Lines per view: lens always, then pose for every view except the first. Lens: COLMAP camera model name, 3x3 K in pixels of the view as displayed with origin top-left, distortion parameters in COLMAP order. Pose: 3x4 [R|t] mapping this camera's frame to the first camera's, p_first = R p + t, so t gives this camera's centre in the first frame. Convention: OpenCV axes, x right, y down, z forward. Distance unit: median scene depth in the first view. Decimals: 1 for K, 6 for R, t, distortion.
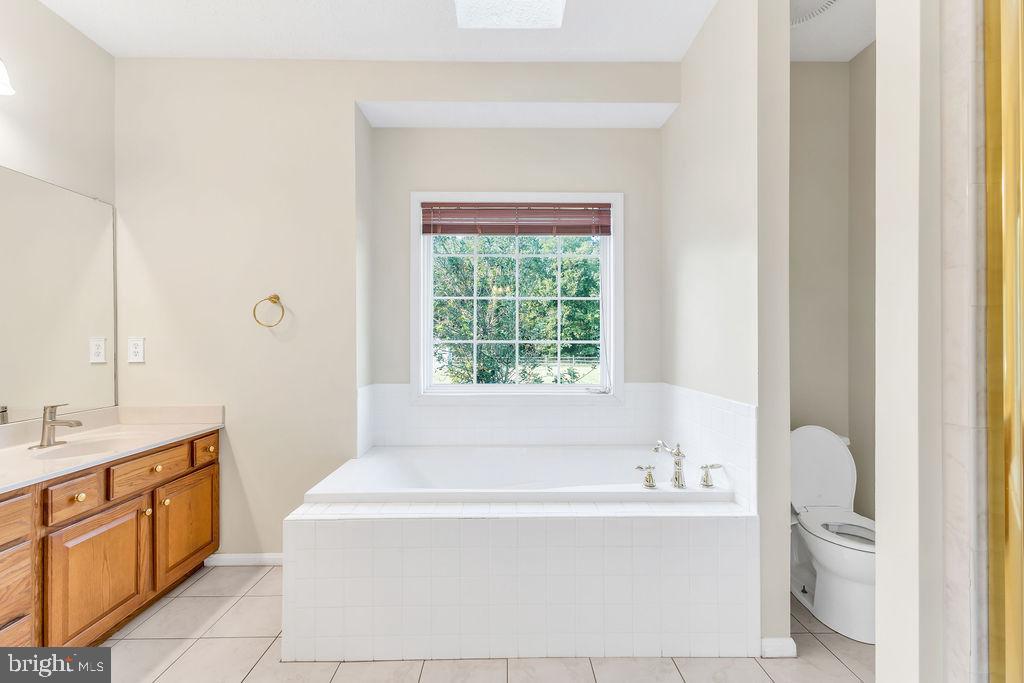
lens RADIAL K [[470.7, 0, 517.0], [0, 470.7, 342.2], [0, 0, 1]] dist [0.009787, -0.000743]
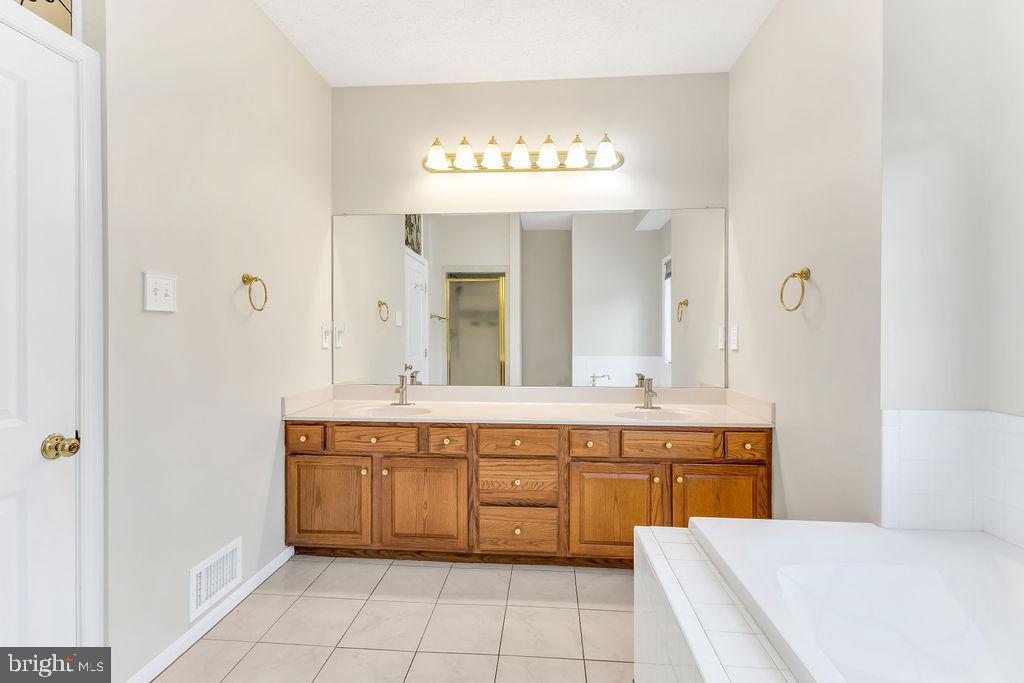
lens RADIAL K [[470.7, 0, 511.8], [0, 470.7, 335.4], [0, 0, 1]] dist [0.009787, -0.000743]
pose [[-0.102728, 0.008695, -0.994671, 0.312126], [0.004313, 0.999956, 0.008296, -0.001371], [0.994700, -0.003438, -0.102761, 0.618988]]
